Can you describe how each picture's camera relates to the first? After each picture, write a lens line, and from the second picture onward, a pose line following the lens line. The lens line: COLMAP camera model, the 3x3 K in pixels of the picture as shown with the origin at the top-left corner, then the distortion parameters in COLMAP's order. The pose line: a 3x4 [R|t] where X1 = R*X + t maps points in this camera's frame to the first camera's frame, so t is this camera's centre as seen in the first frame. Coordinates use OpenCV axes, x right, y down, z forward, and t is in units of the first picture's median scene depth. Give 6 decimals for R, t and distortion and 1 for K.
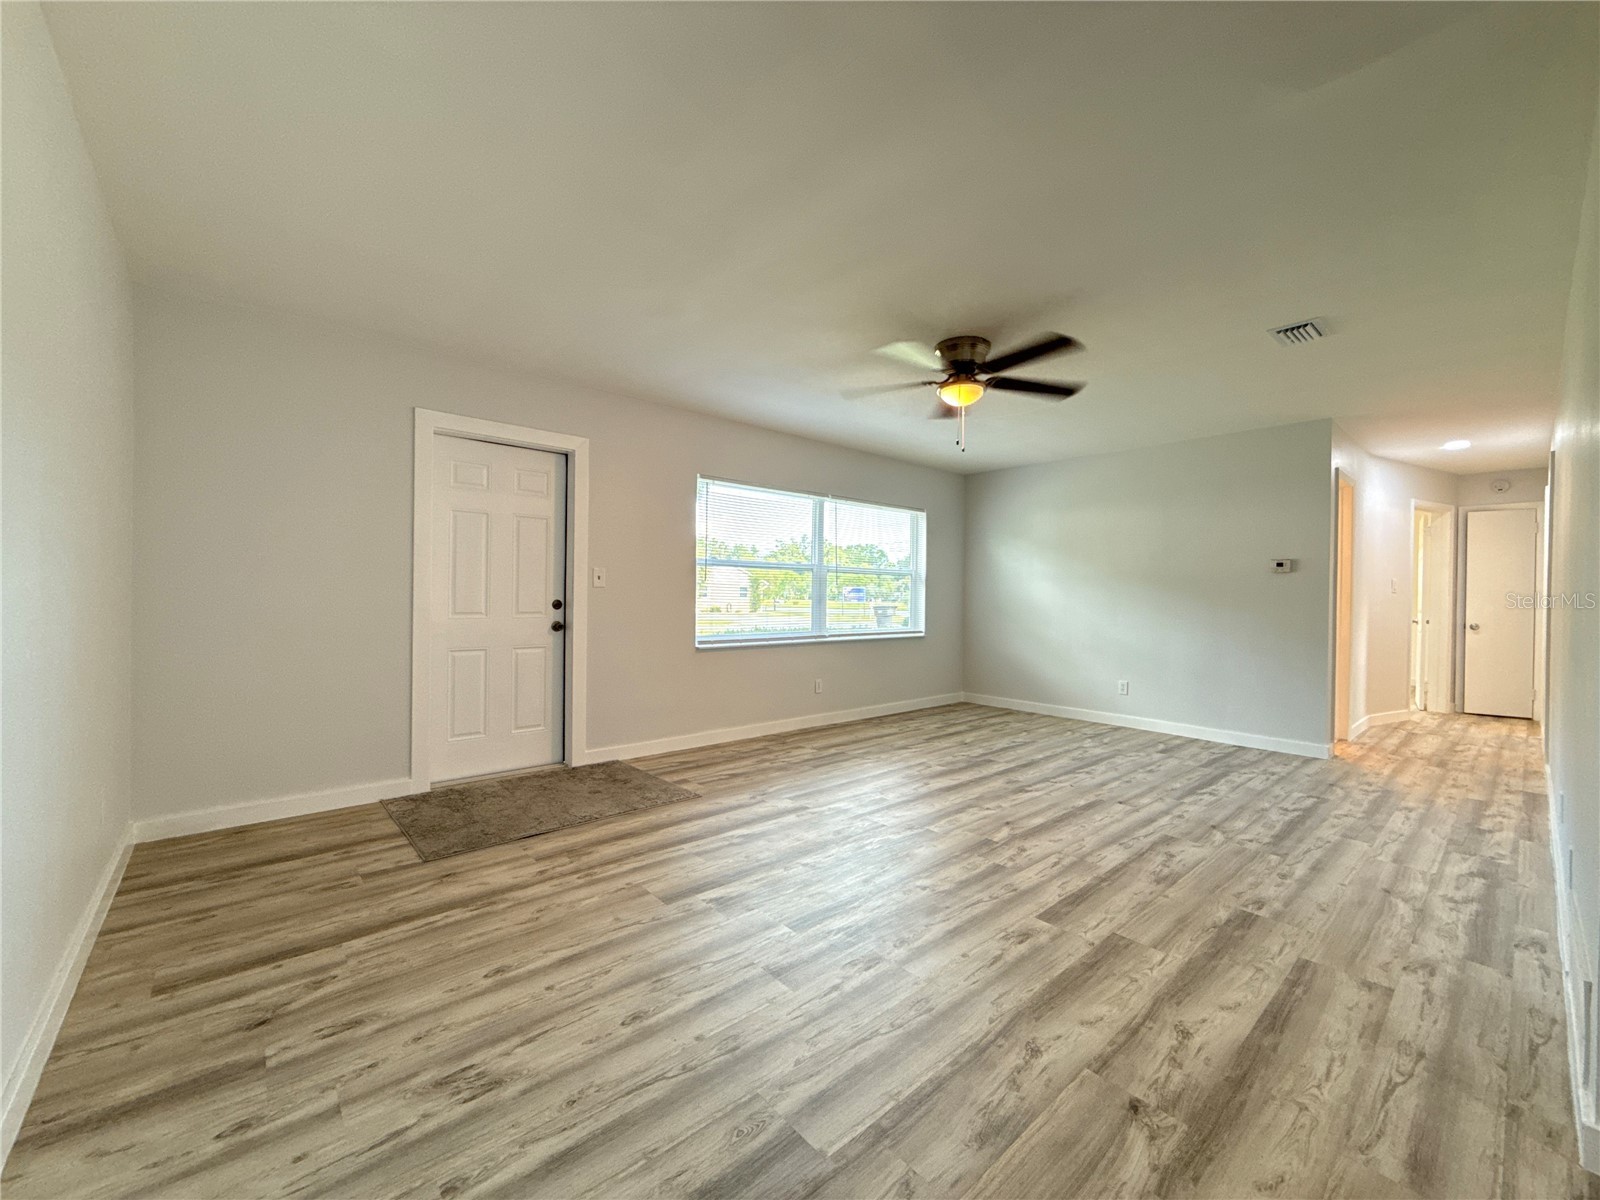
lens RADIAL K [[637.7, 0, 802.3], [0, 637.7, 599.9], [0, 0, 1]] dist [0.000304, 0.000029]
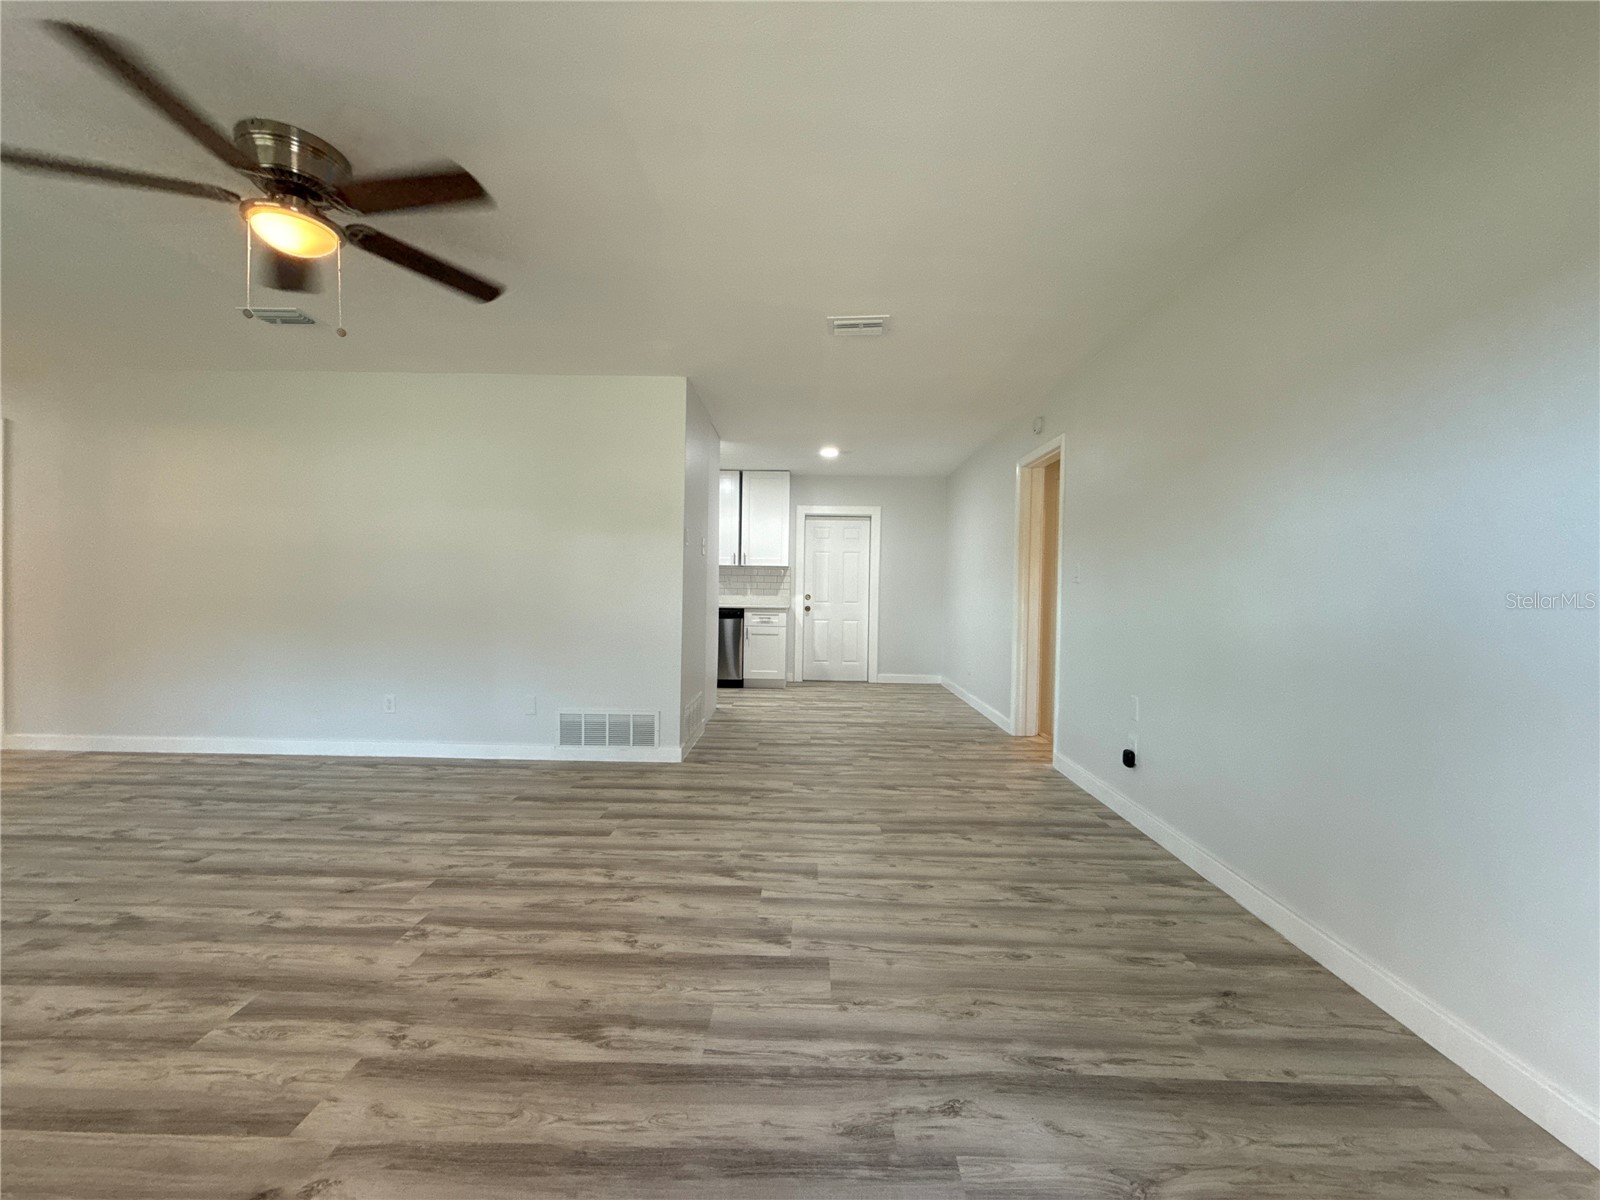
lens RADIAL K [[637.7, 0, 797.8], [0, 637.7, 597.6], [0, 0, 1]] dist [0.000304, 0.000029]
pose [[-0.736678, -0.036757, 0.675244, -0.654631], [-0.020254, 0.999273, 0.032298, -0.020413], [-0.675940, 0.010117, -0.736887, 1.467895]]
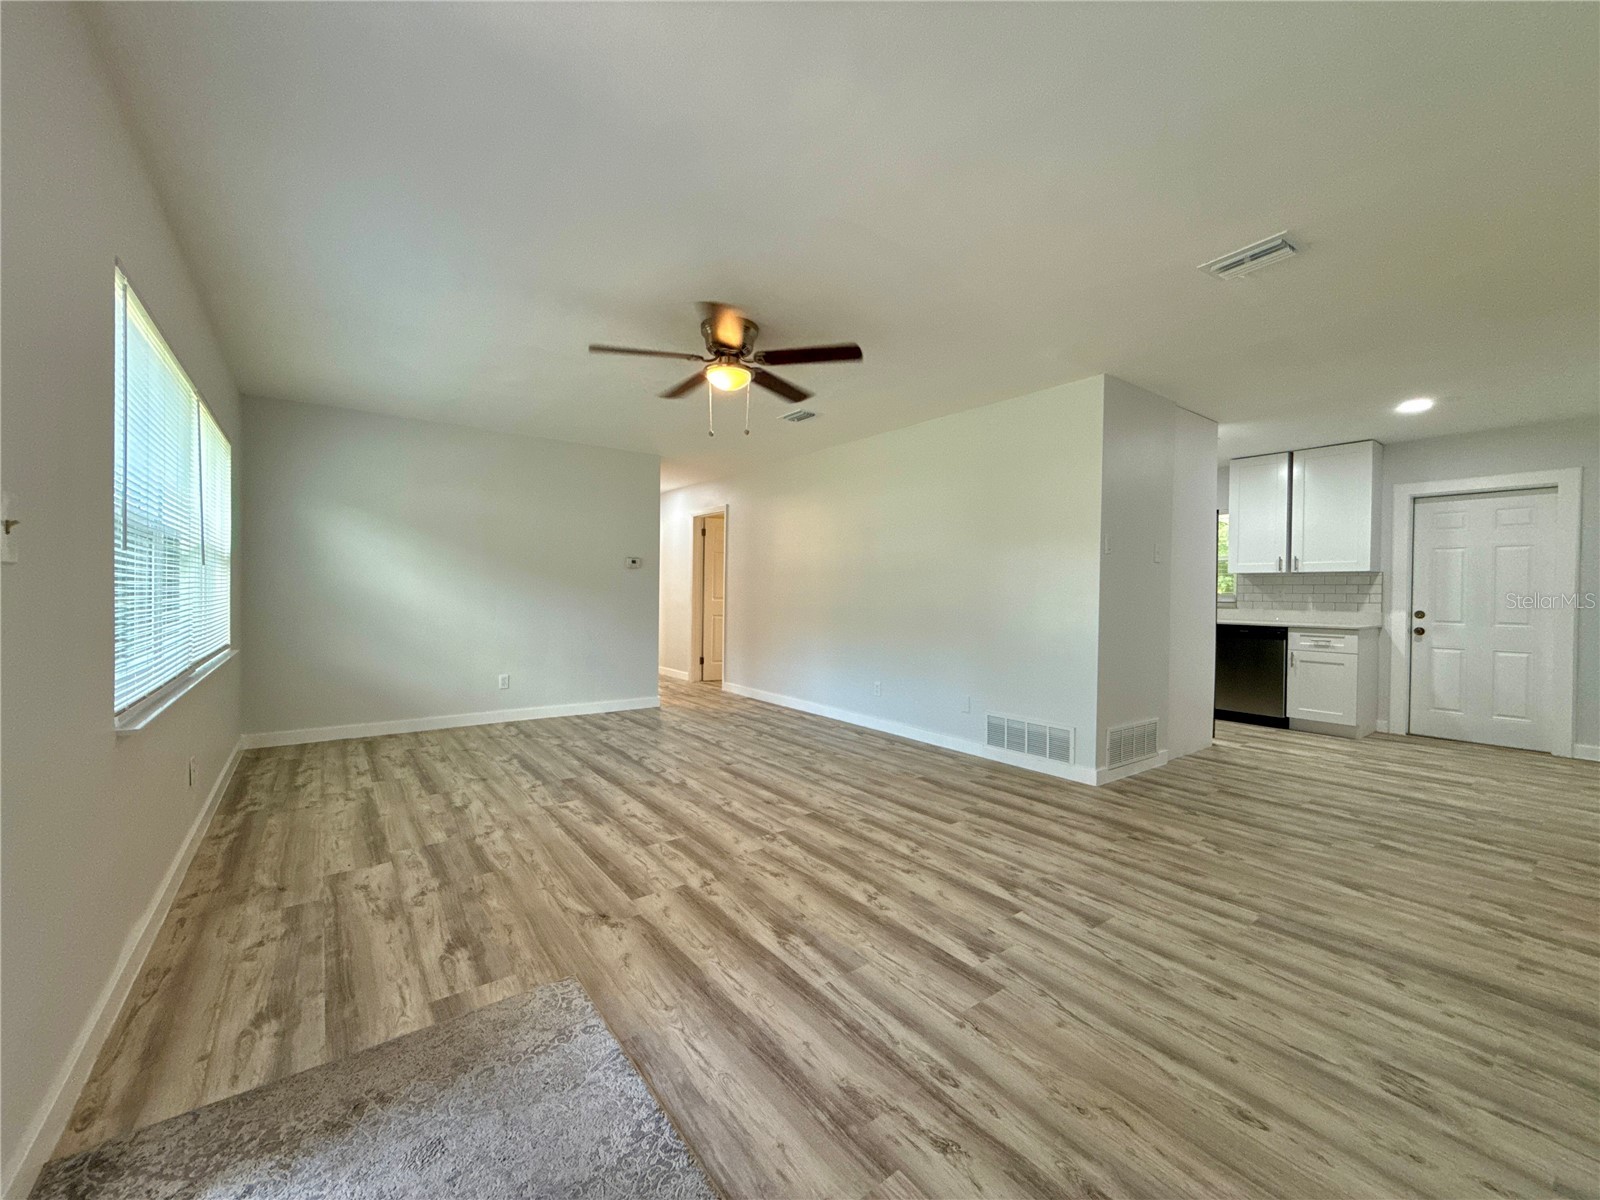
lens RADIAL K [[637.7, 0, 799.2], [0, 637.7, 595.2], [0, 0, 1]] dist [0.000304, 0.000029]
pose [[0.084121, -0.016293, 0.996322, -0.907944], [-0.002400, 0.999860, 0.016553, -0.019289], [-0.996453, -0.003783, 0.084070, 1.064213]]
